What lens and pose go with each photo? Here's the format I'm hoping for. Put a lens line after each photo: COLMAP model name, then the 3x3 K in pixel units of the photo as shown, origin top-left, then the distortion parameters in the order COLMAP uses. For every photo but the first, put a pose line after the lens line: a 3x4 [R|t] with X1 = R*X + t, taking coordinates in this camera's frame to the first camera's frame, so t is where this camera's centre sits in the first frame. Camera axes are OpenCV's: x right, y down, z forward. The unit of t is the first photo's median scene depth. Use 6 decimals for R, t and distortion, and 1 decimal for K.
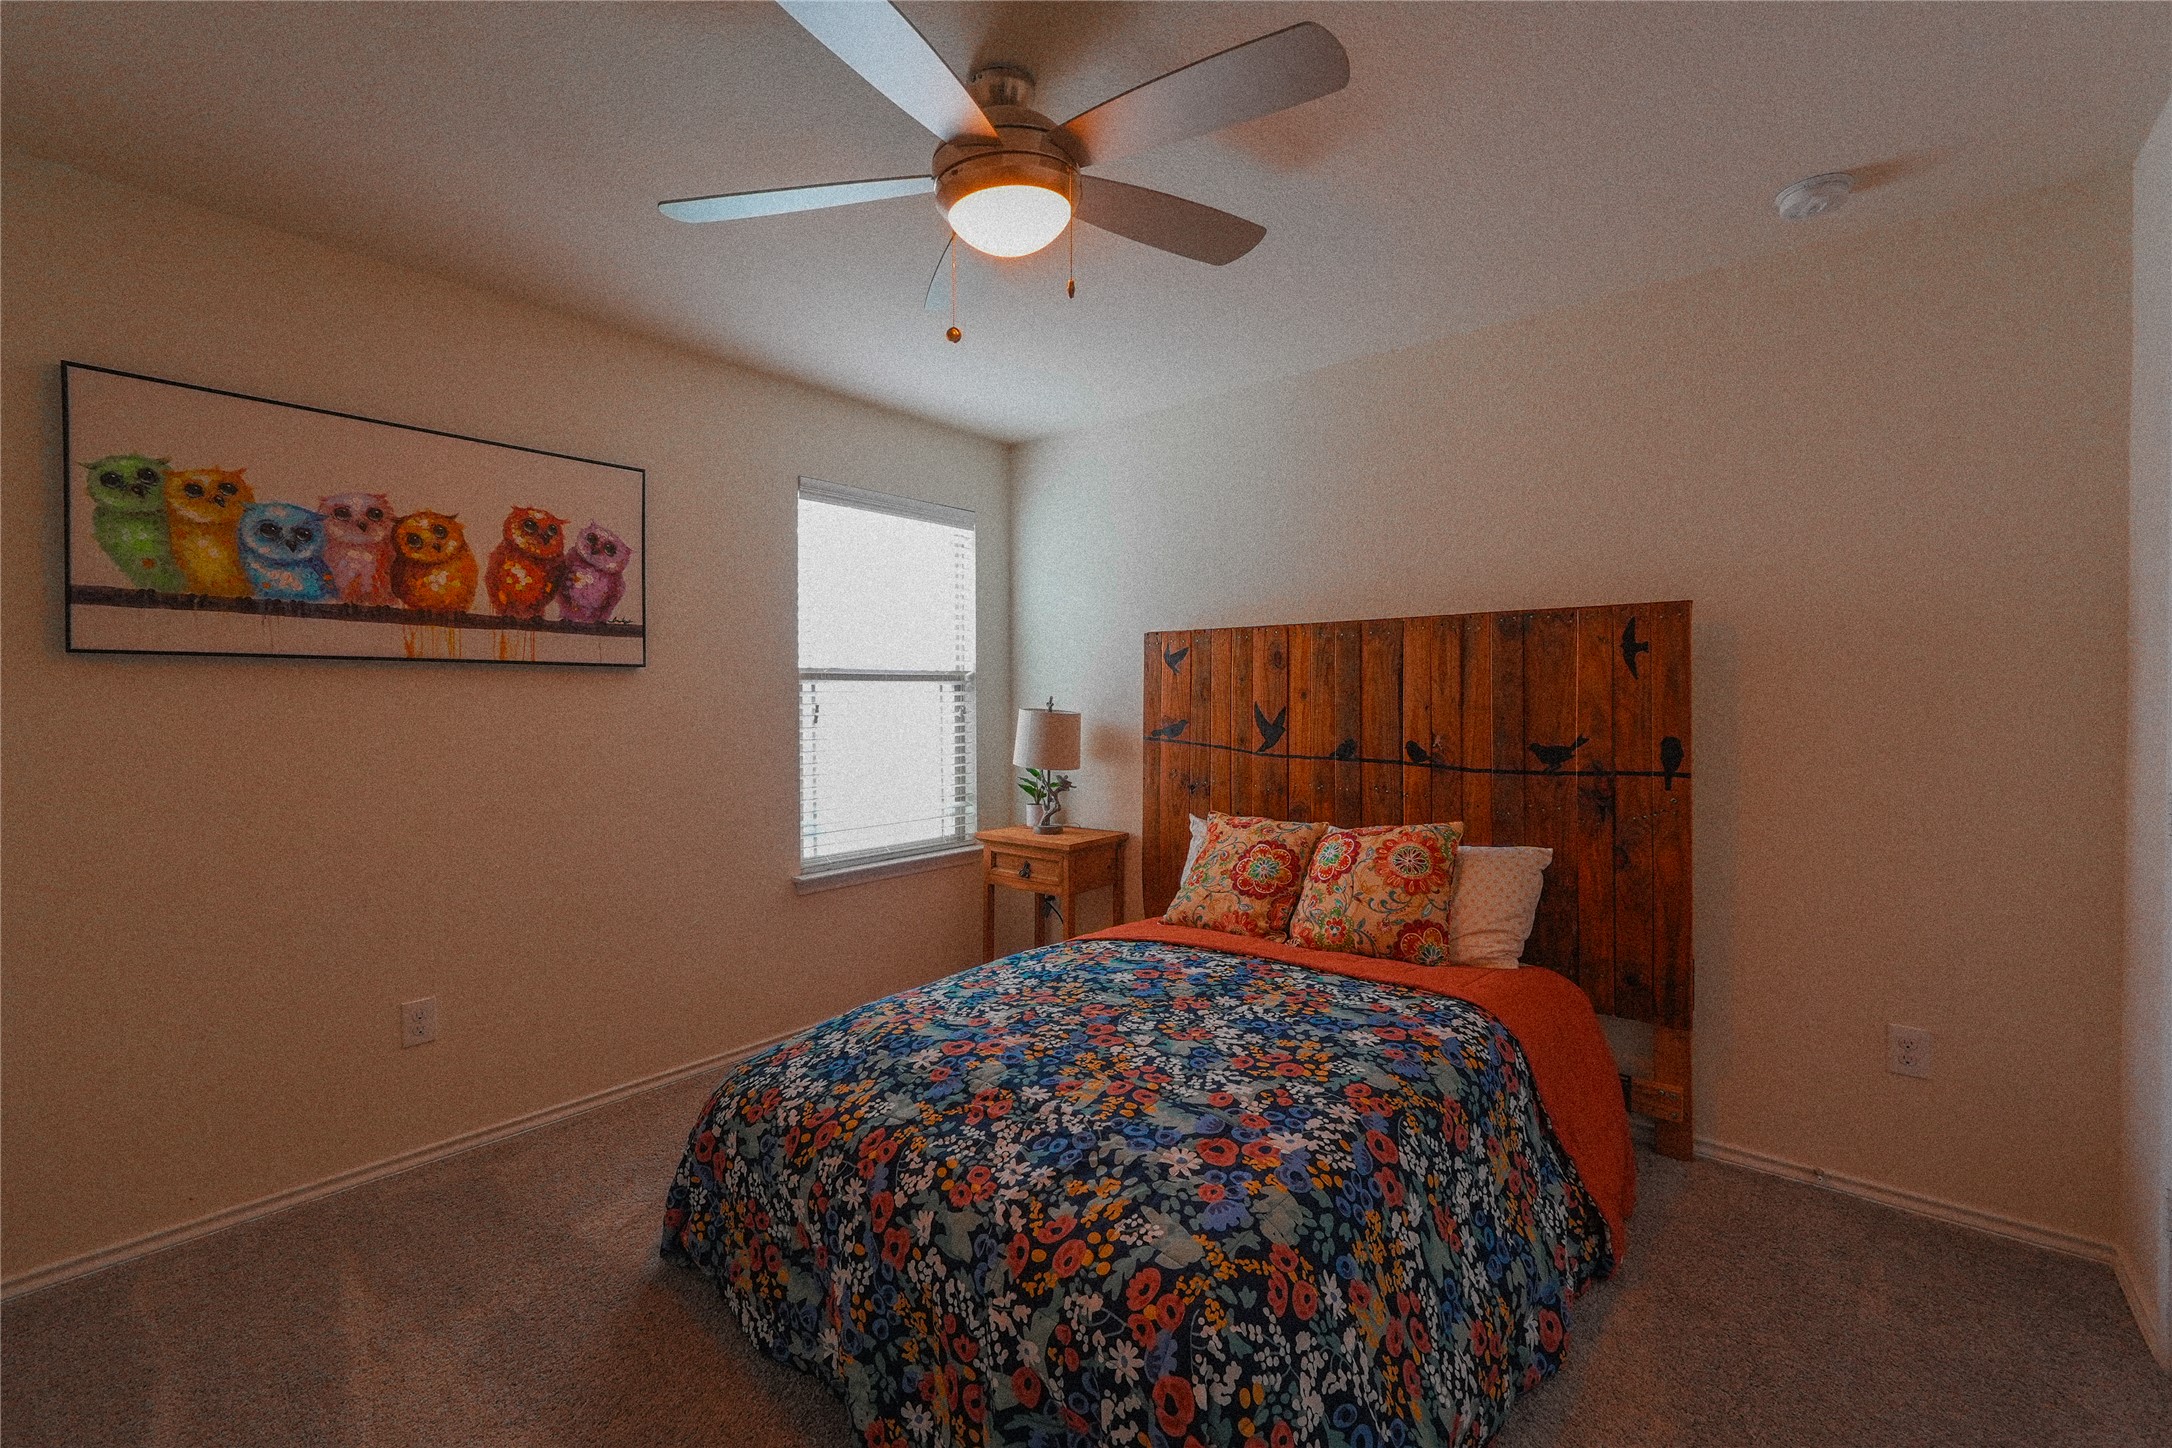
lens RADIAL K [[894.1, 0, 1079.4], [0, 894.1, 723.7], [0, 0, 1]] dist [-0.006303, 0.001220]
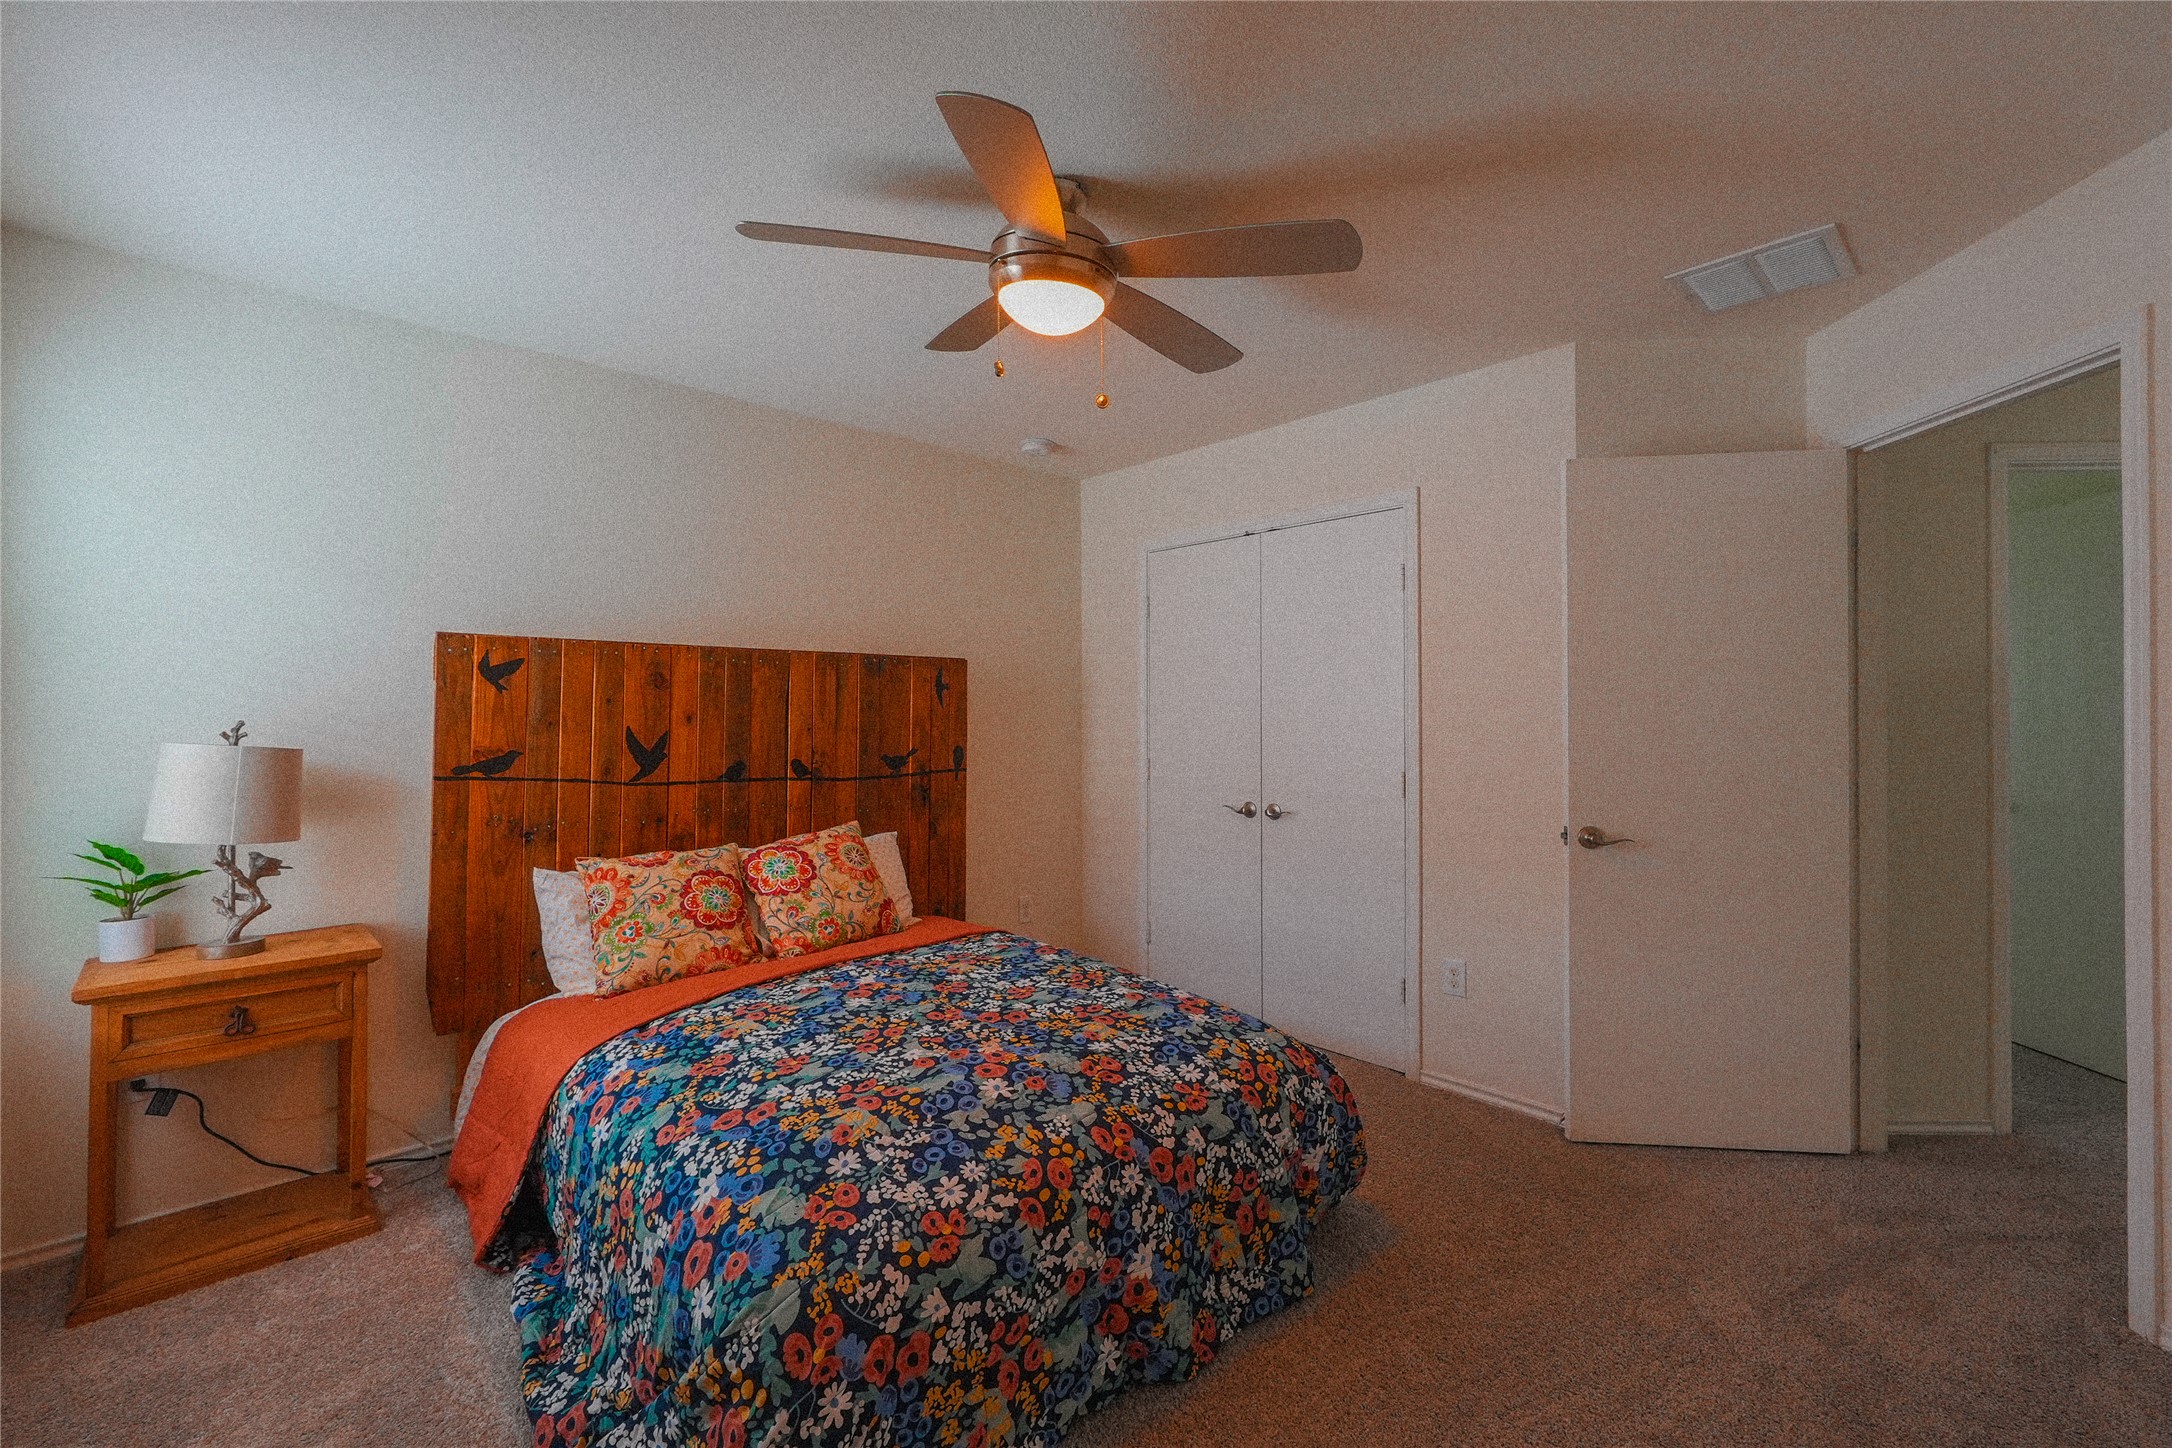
lens RADIAL K [[894.1, 0, 1098.1], [0, 894.1, 700.6], [0, 0, 1]] dist [-0.006303, 0.001220]
pose [[0.131639, 0.017361, 0.991146, -0.860189], [0.033060, 0.999214, -0.021893, -0.020894], [-0.990746, 0.035649, 0.130961, 0.560645]]
